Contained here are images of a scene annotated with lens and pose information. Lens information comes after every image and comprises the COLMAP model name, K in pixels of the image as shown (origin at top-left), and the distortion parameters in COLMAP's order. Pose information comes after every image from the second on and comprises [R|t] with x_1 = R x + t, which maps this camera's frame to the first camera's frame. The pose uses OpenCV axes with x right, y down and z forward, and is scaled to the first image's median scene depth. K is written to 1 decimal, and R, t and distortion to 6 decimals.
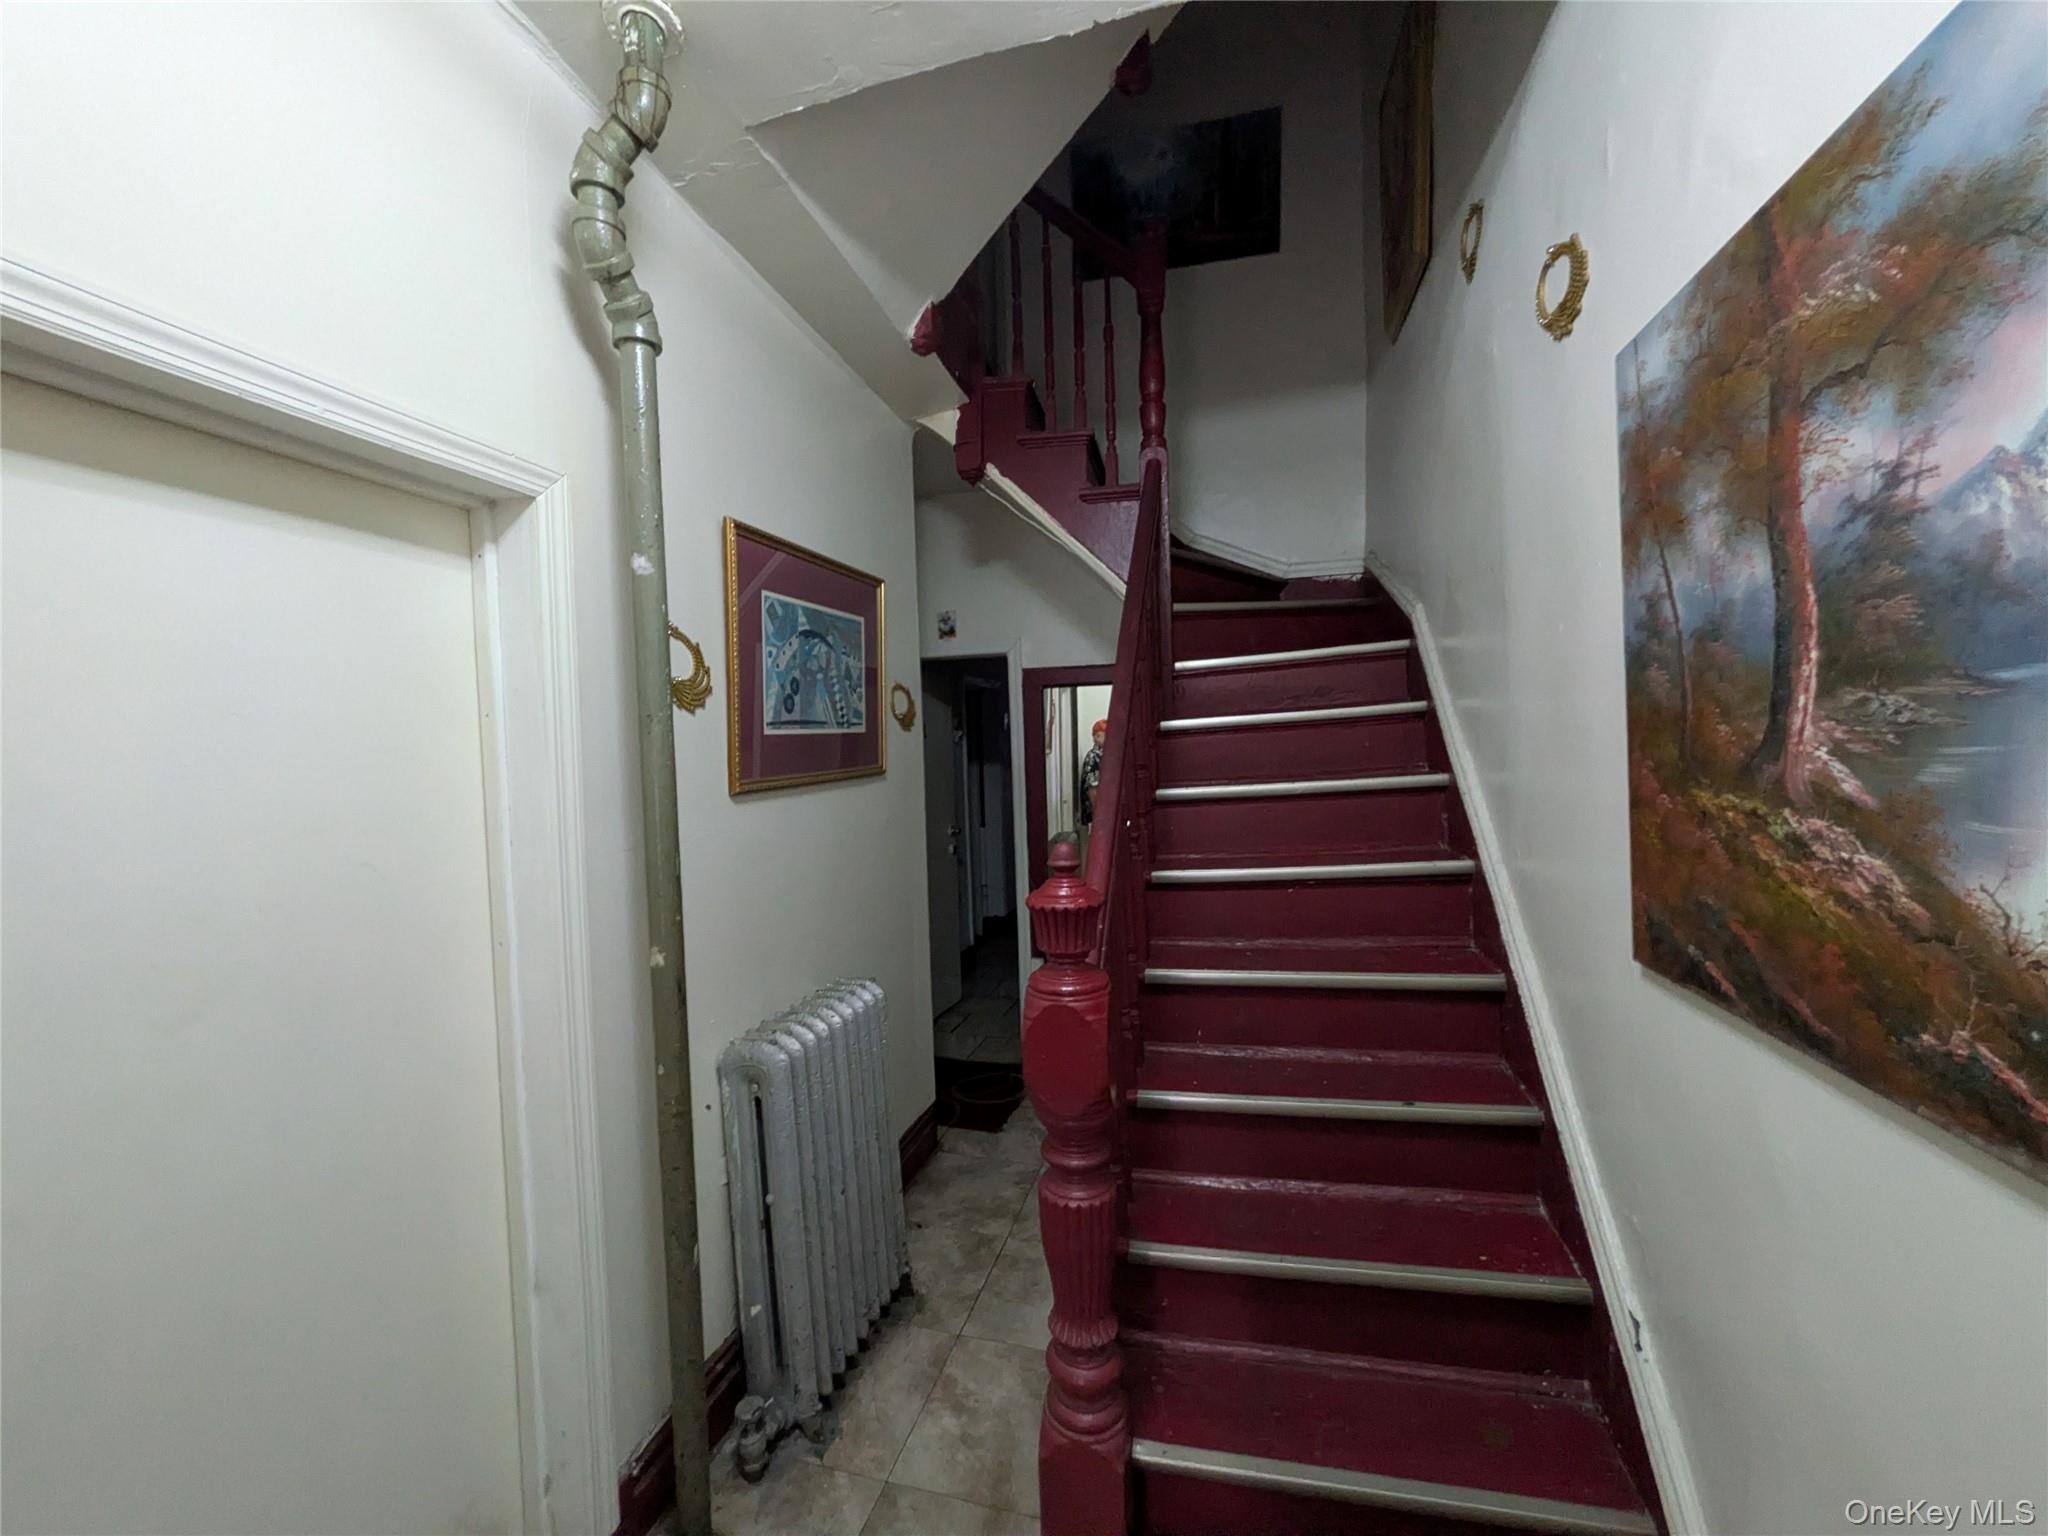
lens RADIAL K [[823.0, 0, 1024.0], [0, 823.0, 768.0], [0, 0, 1]] dist [0.026922, 0.000493]
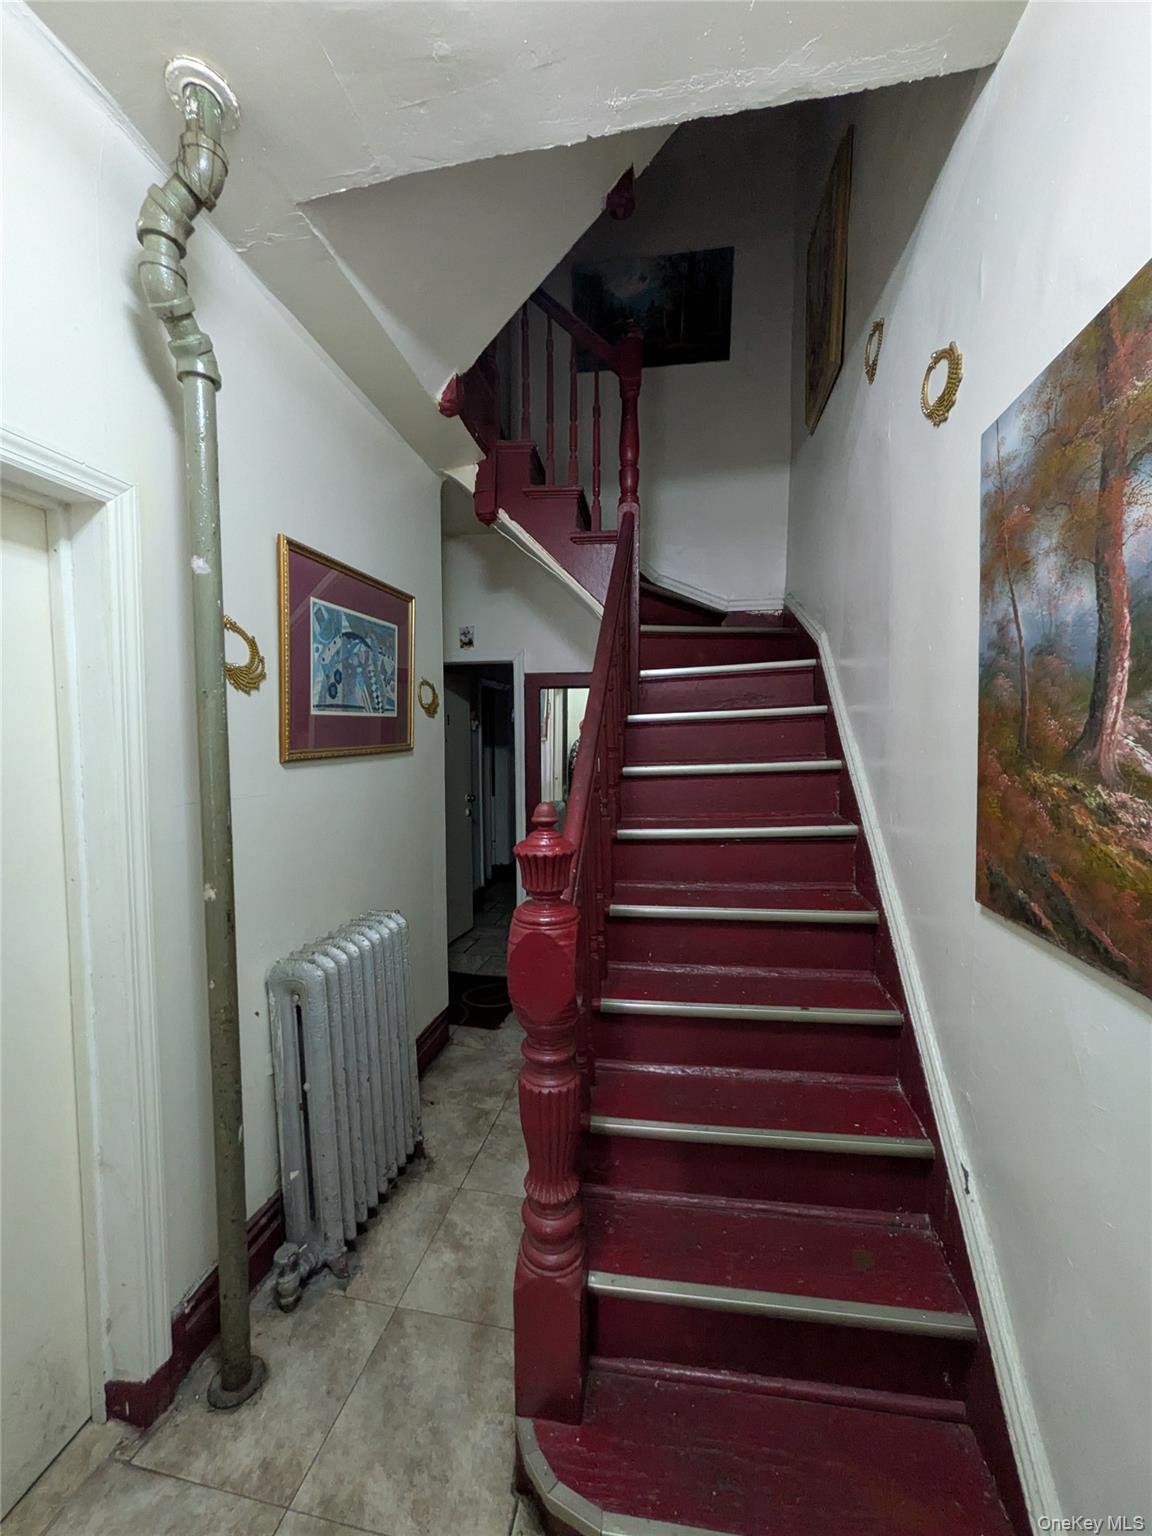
lens RADIAL K [[606.1, 0, 576.0], [0, 606.1, 768.0], [0, 0, 1]] dist [0.036767, -0.000212]
pose [[0.997116, 0.025208, 0.071577, 0.021274], [-0.026346, 0.999540, 0.015005, 0.017315], [-0.071166, -0.016848, 0.997322, 0.062026]]
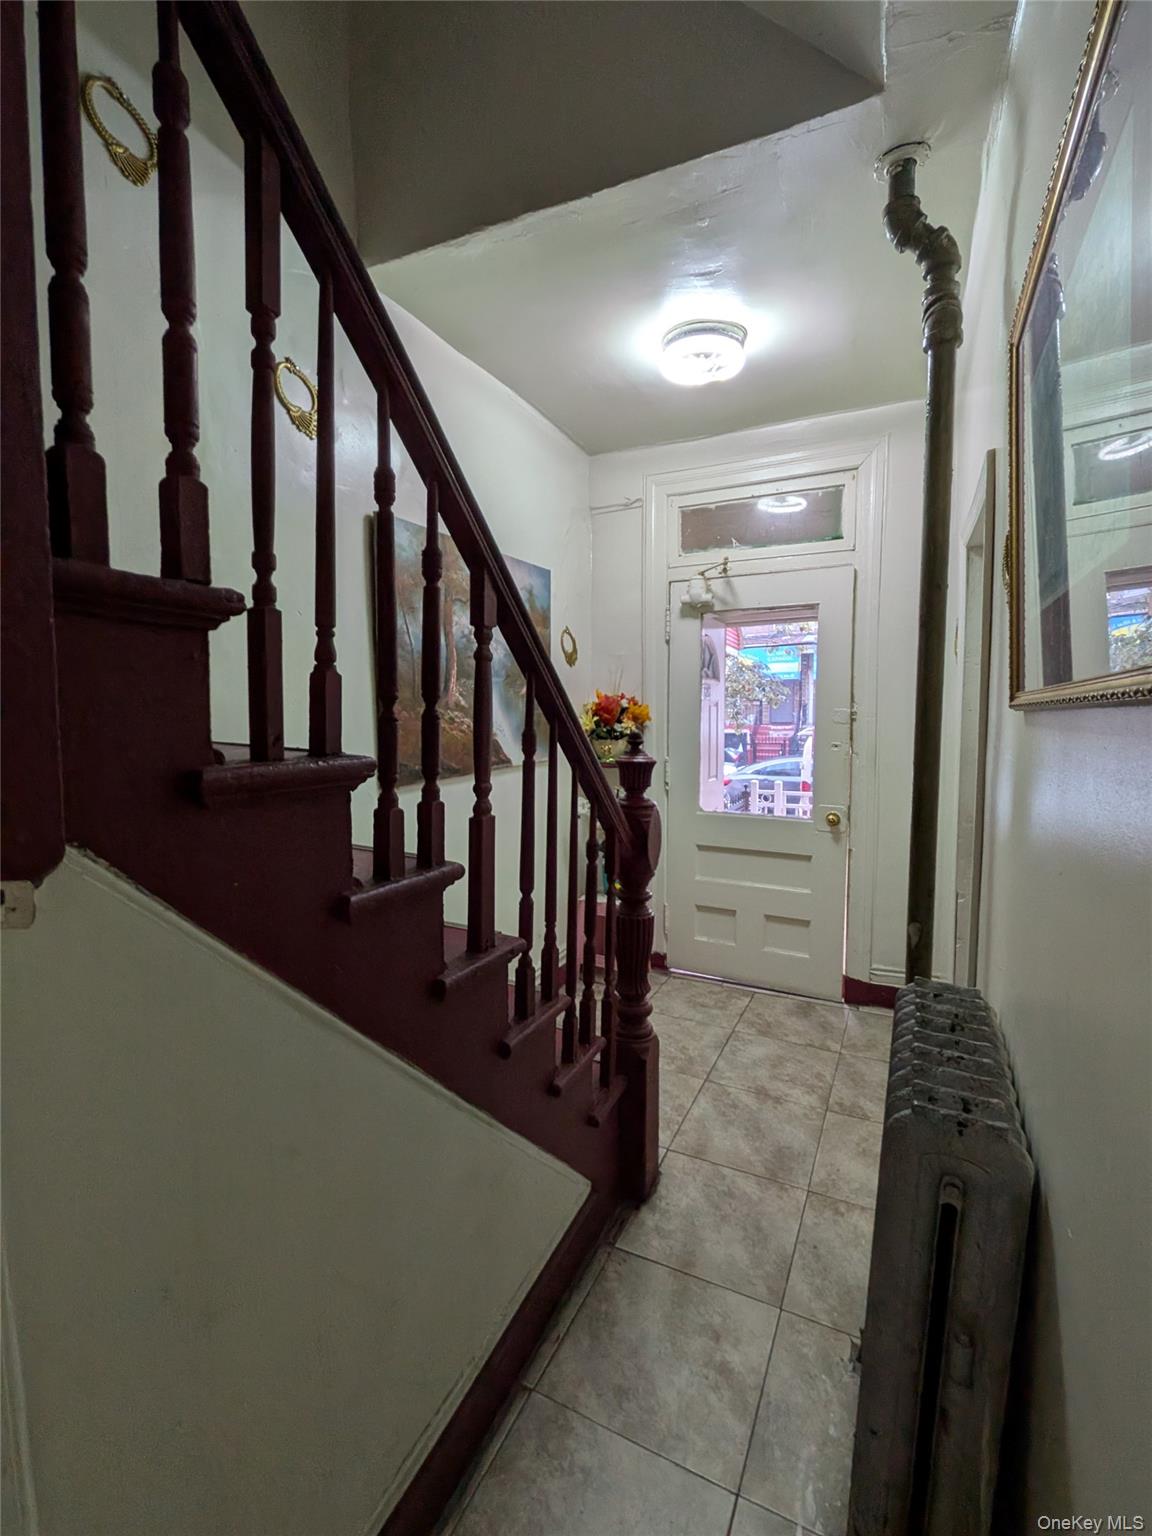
lens RADIAL K [[608.4, 0, 576.0], [0, 608.4, 768.0], [0, 0, 1]] dist [0.000815, 0.000030]
pose [[-0.978101, 0.019898, 0.207177, -0.085762], [0.045001, 0.992092, 0.117170, 0.007897], [-0.203207, 0.123927, -0.971261, 2.023280]]
